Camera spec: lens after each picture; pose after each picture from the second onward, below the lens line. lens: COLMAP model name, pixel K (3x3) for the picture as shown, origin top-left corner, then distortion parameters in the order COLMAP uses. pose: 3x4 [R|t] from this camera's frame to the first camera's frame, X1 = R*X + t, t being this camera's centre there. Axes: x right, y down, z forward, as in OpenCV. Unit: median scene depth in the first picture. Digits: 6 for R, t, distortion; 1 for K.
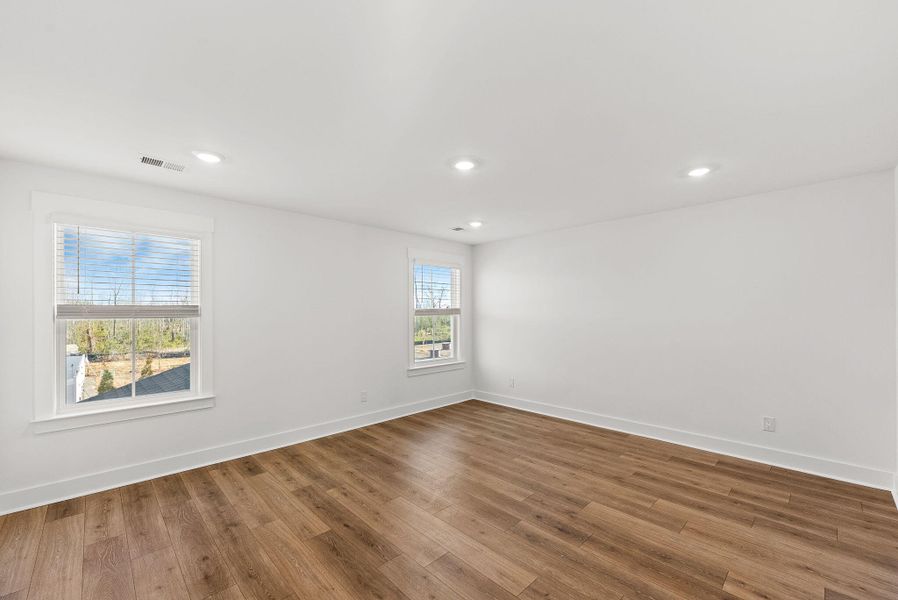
lens RADIAL K [[370.8, 0, 449.0], [0, 370.8, 300.0], [0, 0, 1]] dist [-0.001669, -0.000286]
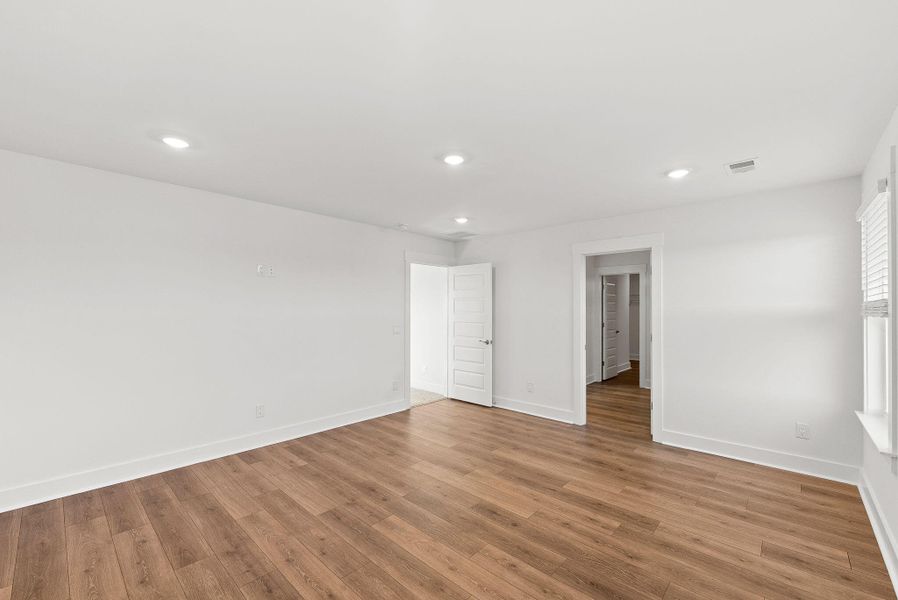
lens RADIAL K [[370.8, 0, 449.0], [0, 370.8, 300.0], [0, 0, 1]] dist [-0.001669, -0.000286]
pose [[-0.998447, -0.000332, -0.055706, 0.106606], [0.002809, 0.998410, -0.056299, 0.061946], [0.055636, -0.056368, -0.996859, 1.946472]]
